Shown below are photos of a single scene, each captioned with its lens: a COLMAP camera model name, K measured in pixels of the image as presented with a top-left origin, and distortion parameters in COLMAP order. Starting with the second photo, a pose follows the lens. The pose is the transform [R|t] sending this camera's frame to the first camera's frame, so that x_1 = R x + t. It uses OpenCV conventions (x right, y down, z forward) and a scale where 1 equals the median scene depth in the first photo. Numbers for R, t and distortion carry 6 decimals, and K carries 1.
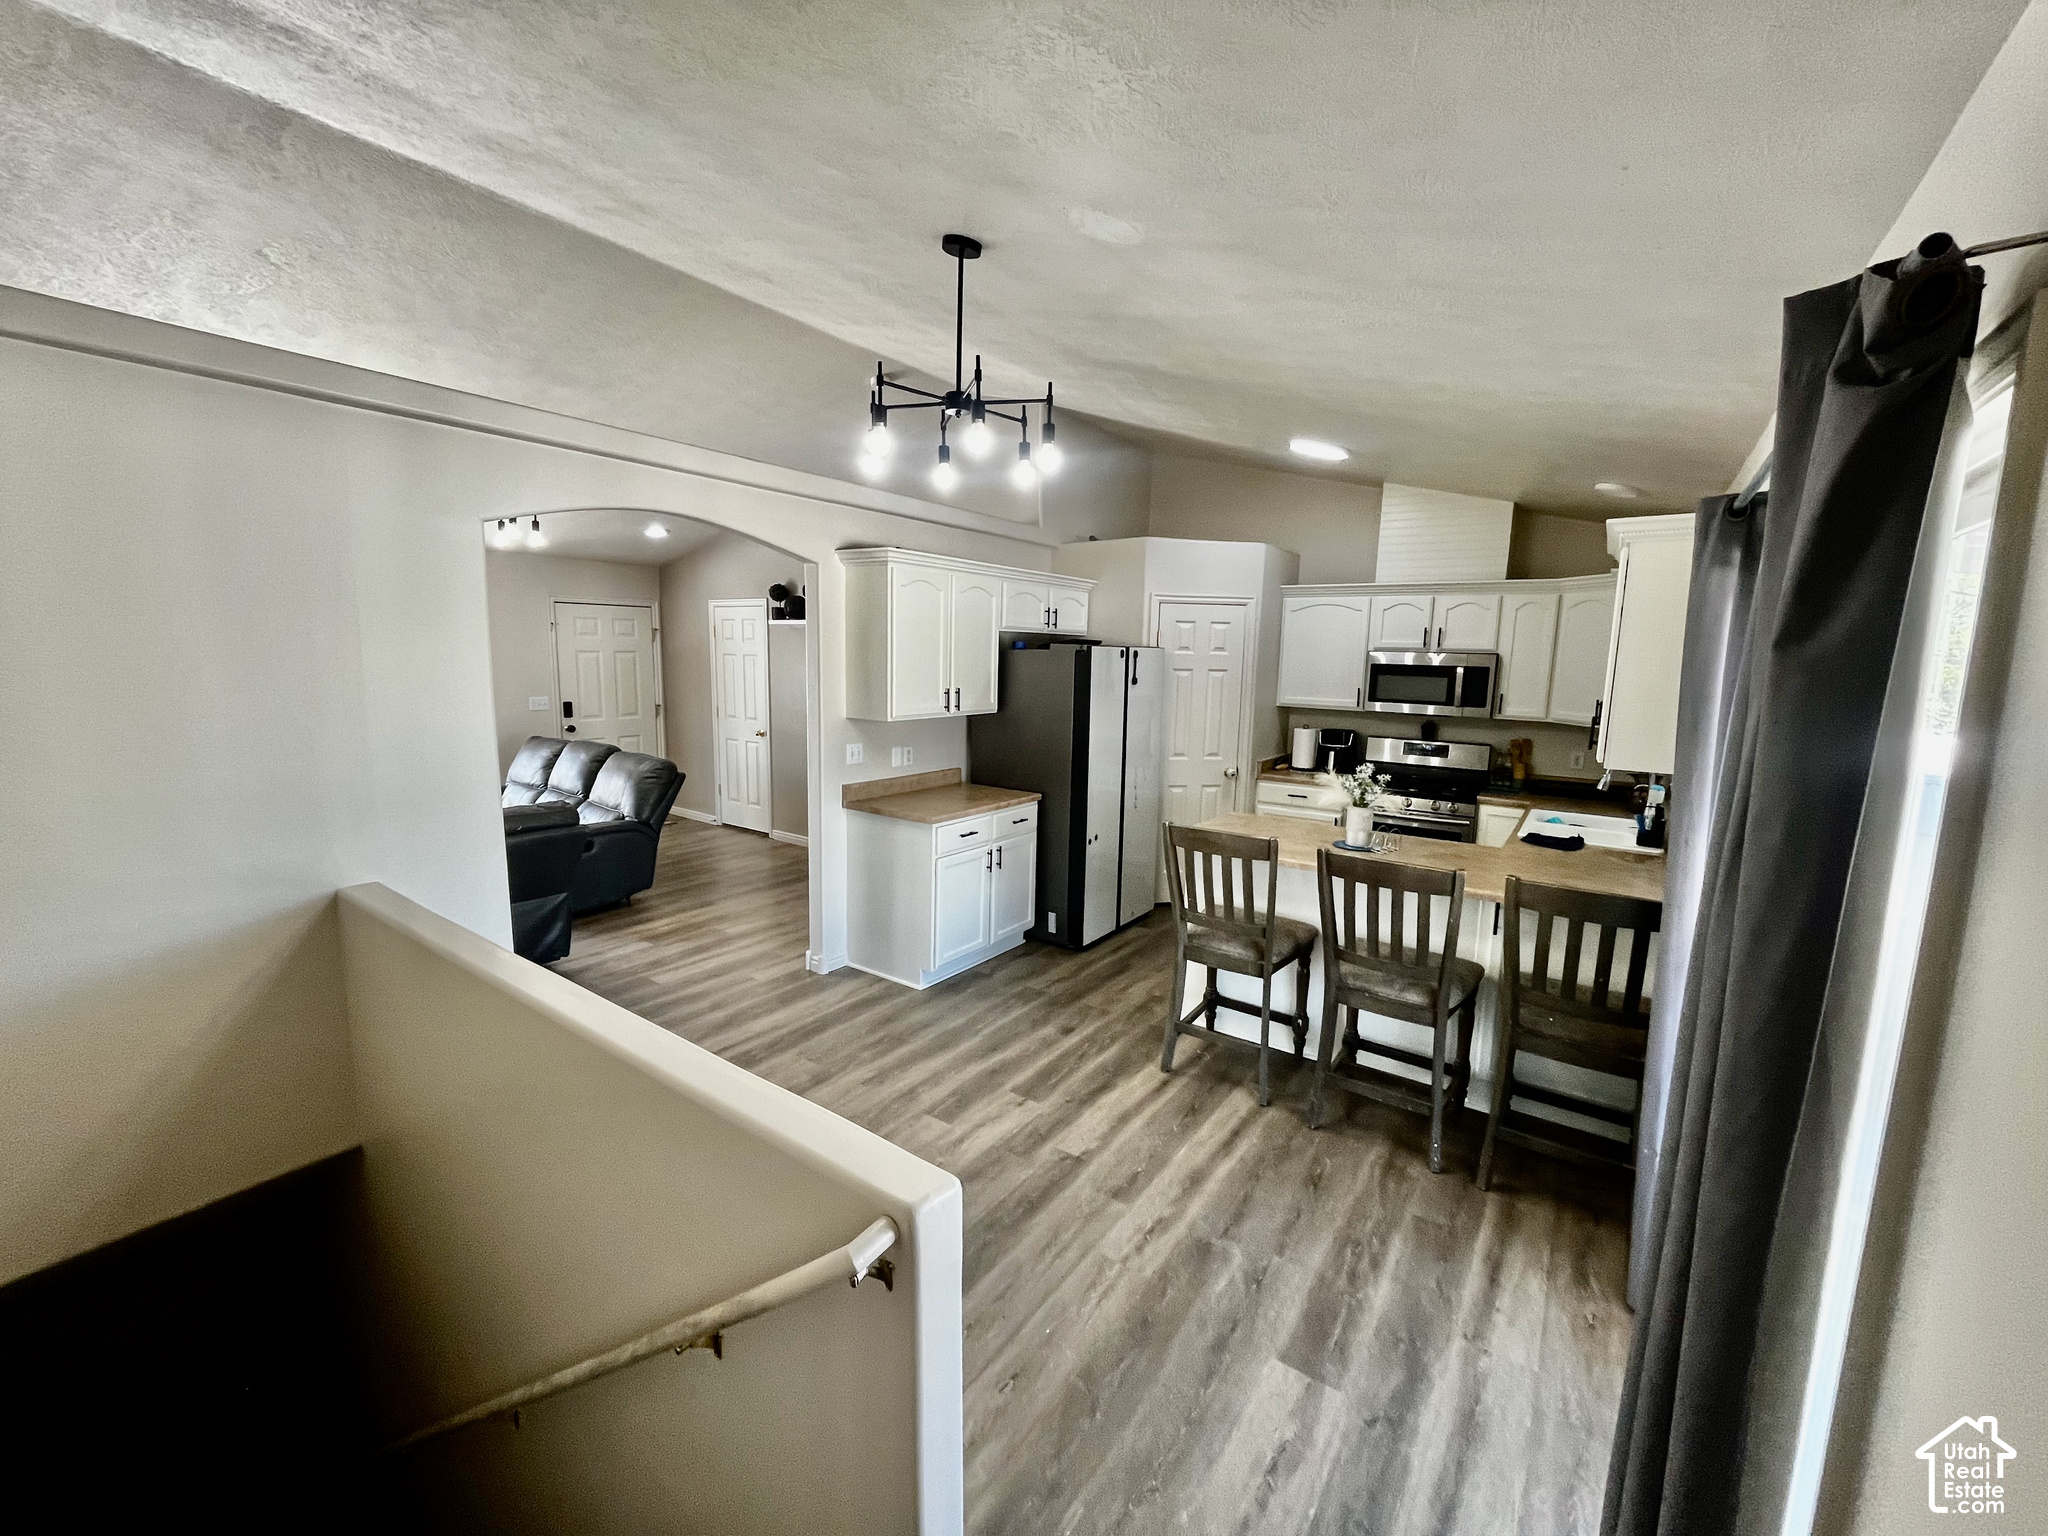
lens RADIAL K [[831.1, 0, 1024.0], [0, 831.1, 768.0], [0, 0, 1]] dist [-0.000753, -0.000072]
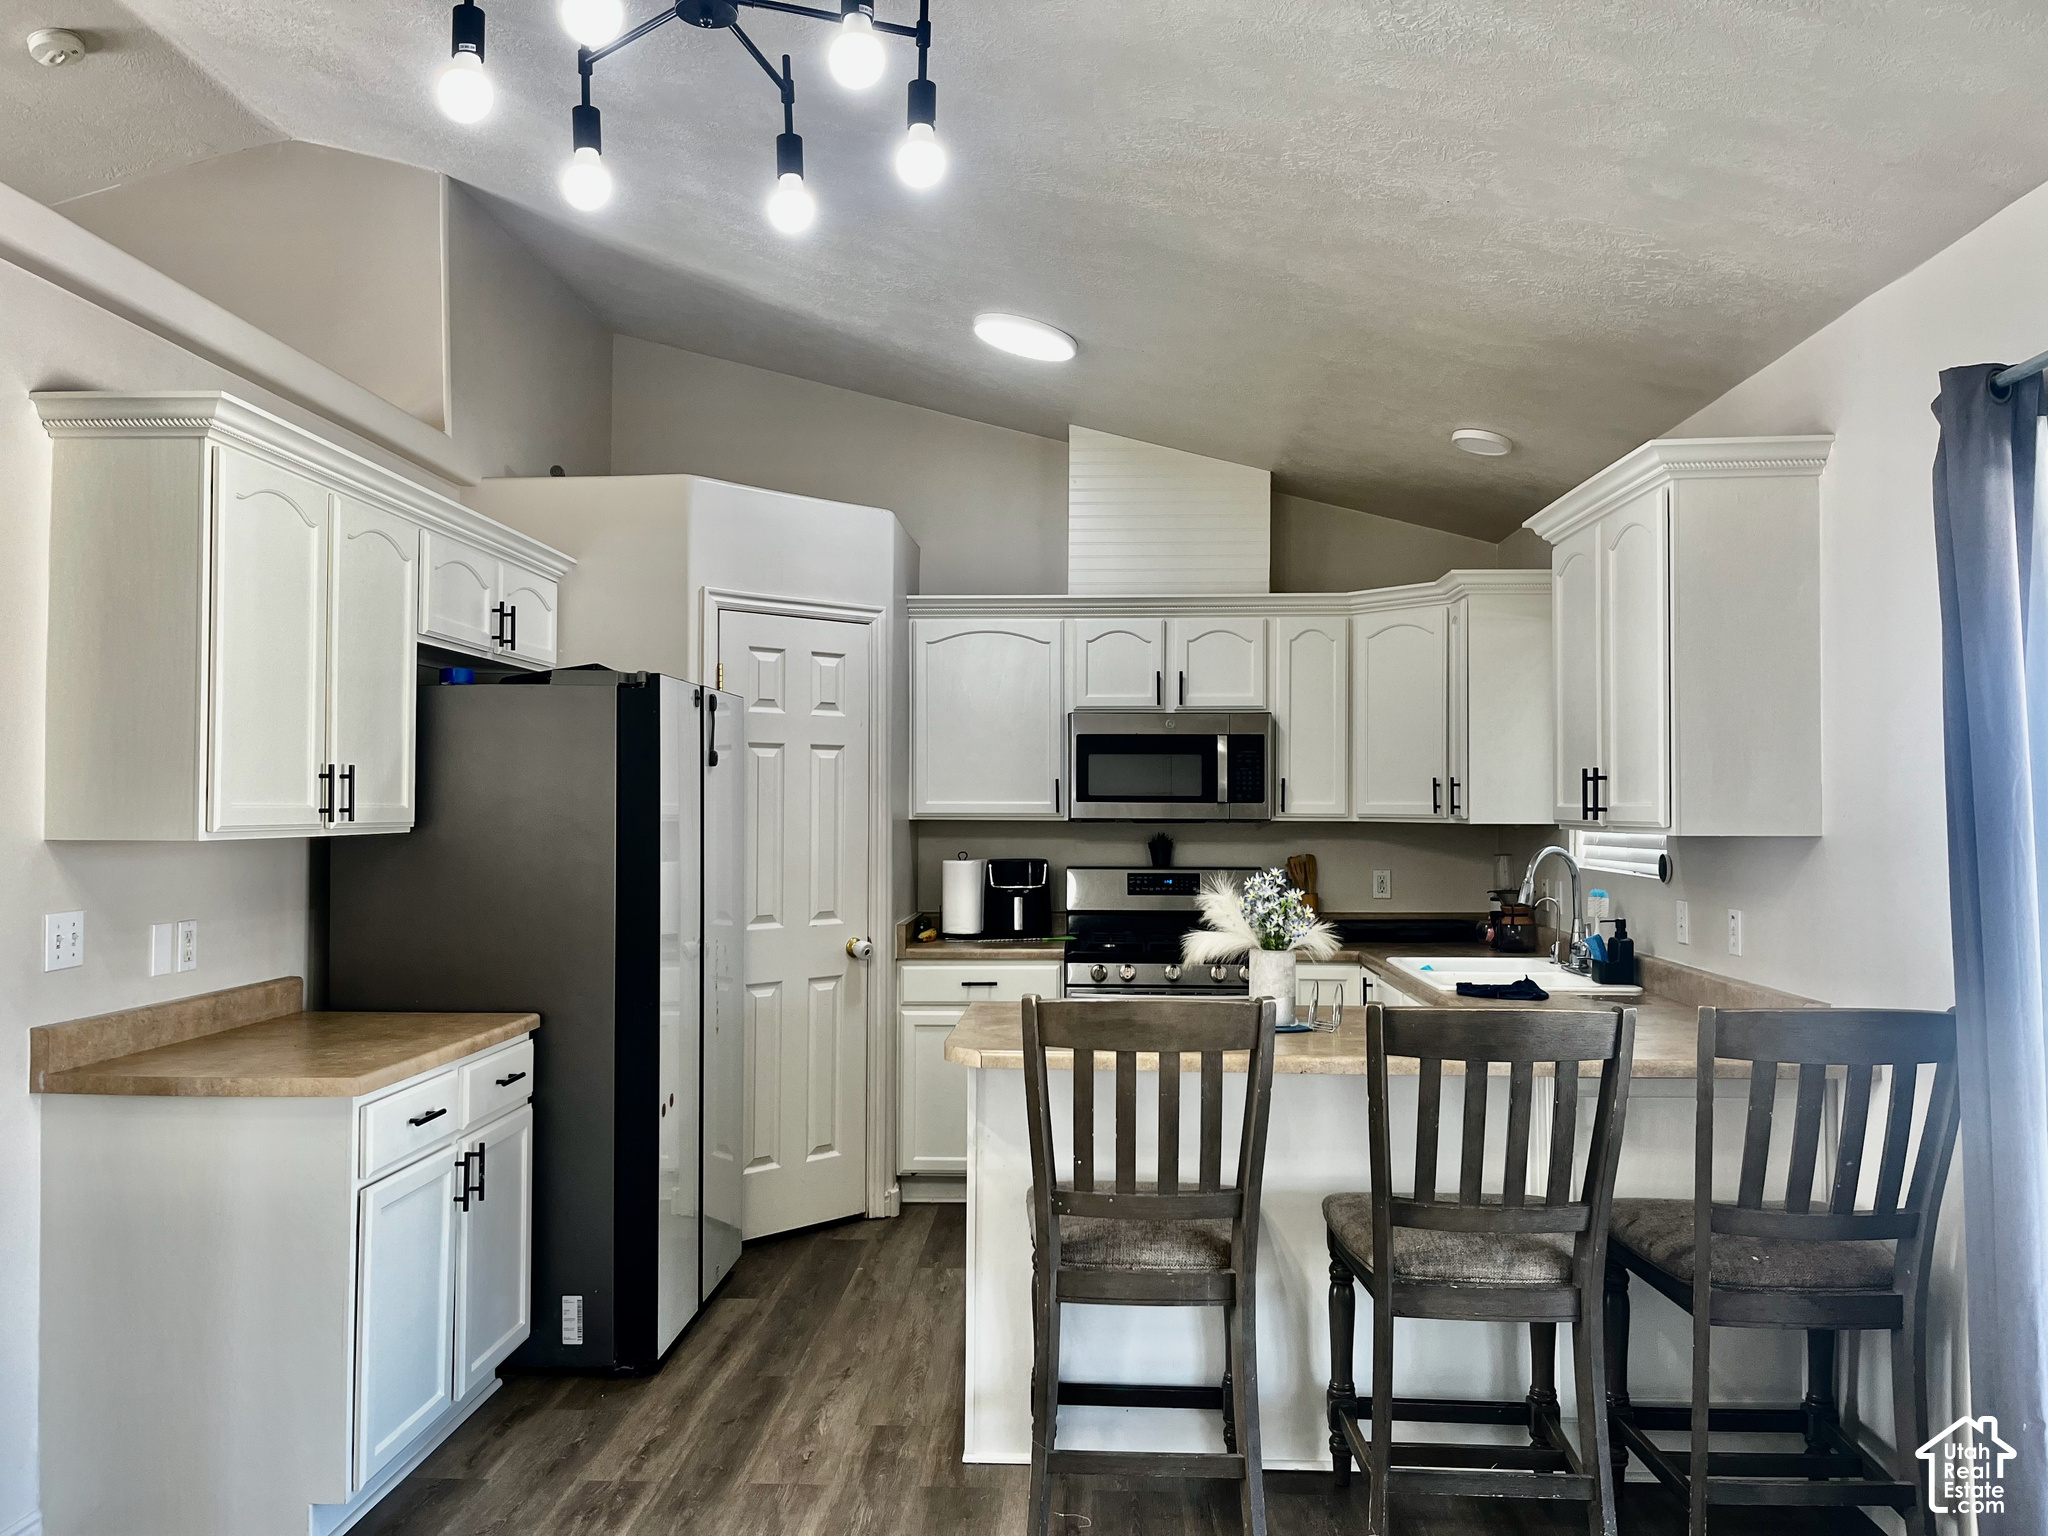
lens RADIAL K [[1548.8, 0, 1023.2], [0, 1548.8, 776.9], [0, 0, 1]] dist [0.088571, -0.120567]
pose [[0.841020, -0.011197, 0.540888, -0.199121], [0.093584, 0.987725, -0.125065, 0.033723], [-0.532848, 0.155801, 0.831745, 0.168612]]
